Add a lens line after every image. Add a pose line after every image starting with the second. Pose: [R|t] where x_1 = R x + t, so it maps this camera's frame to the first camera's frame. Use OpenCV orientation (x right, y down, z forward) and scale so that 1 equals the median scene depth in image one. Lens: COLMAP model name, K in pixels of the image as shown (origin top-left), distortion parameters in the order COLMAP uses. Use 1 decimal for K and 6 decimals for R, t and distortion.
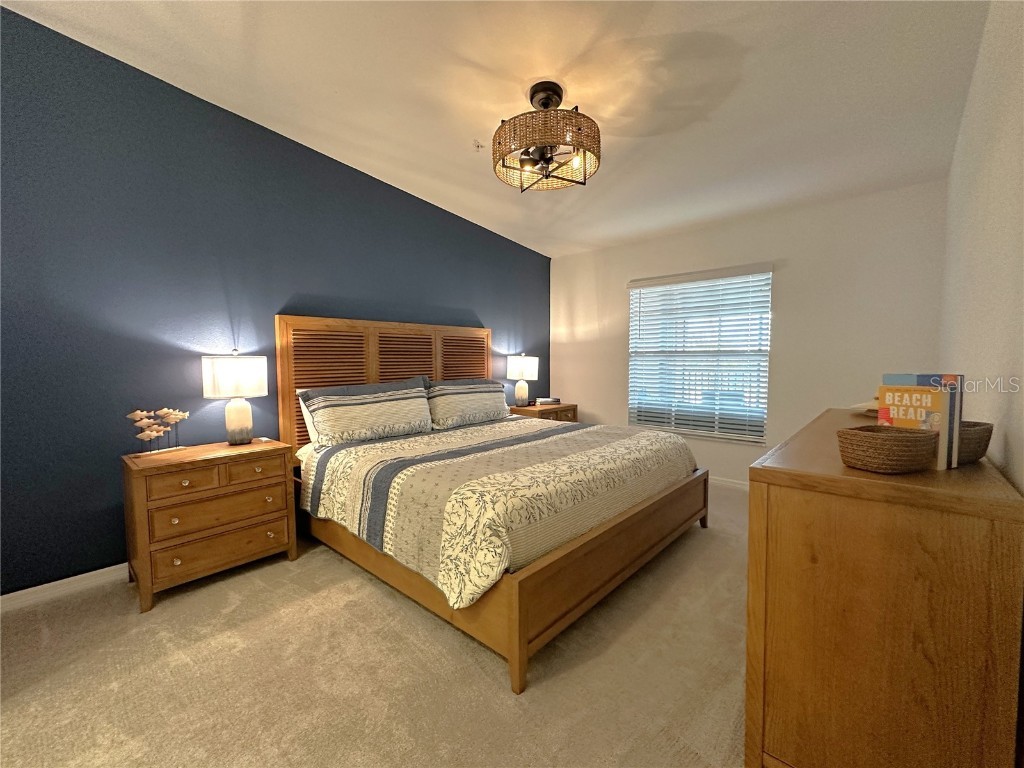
lens RADIAL K [[427.1, 0, 512.0], [0, 427.1, 384.0], [0, 0, 1]] dist [-0.001051, -0.000032]
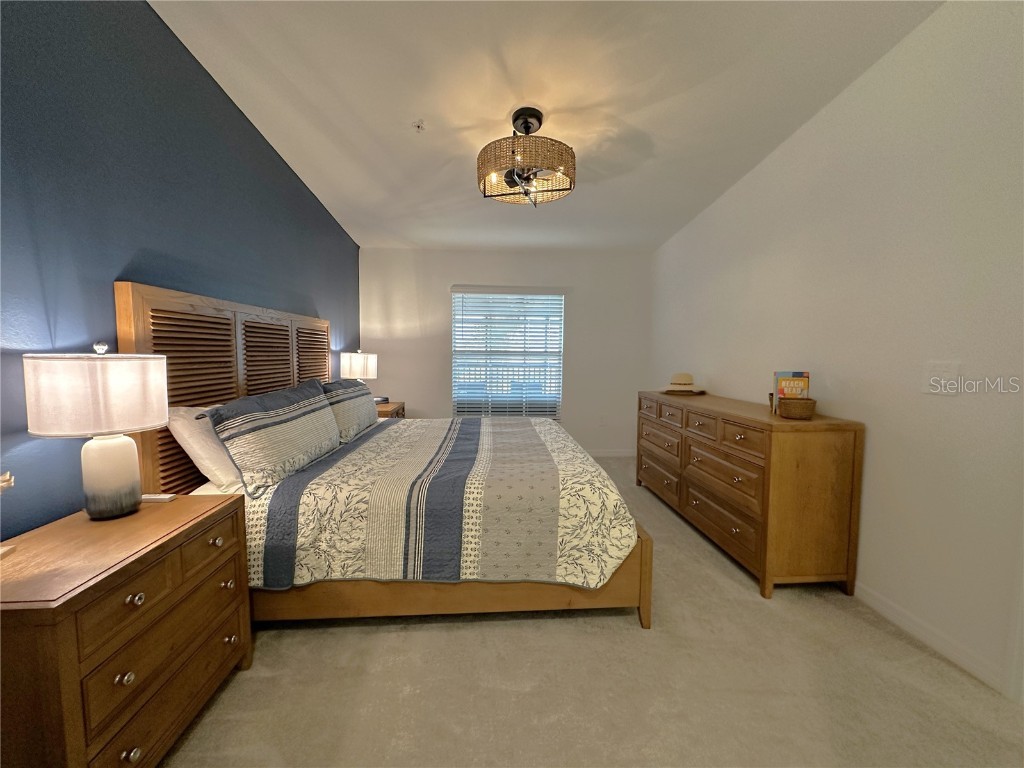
lens RADIAL K [[412.9, 0, 522.0], [0, 412.9, 383.8], [0, 0, 1]] dist [-0.000029, 0.000109]
pose [[0.688316, -0.041452, 0.724226, -0.683105], [0.028334, 0.999140, 0.030258, -0.030031], [-0.724858, -0.000307, 0.688898, 0.264956]]
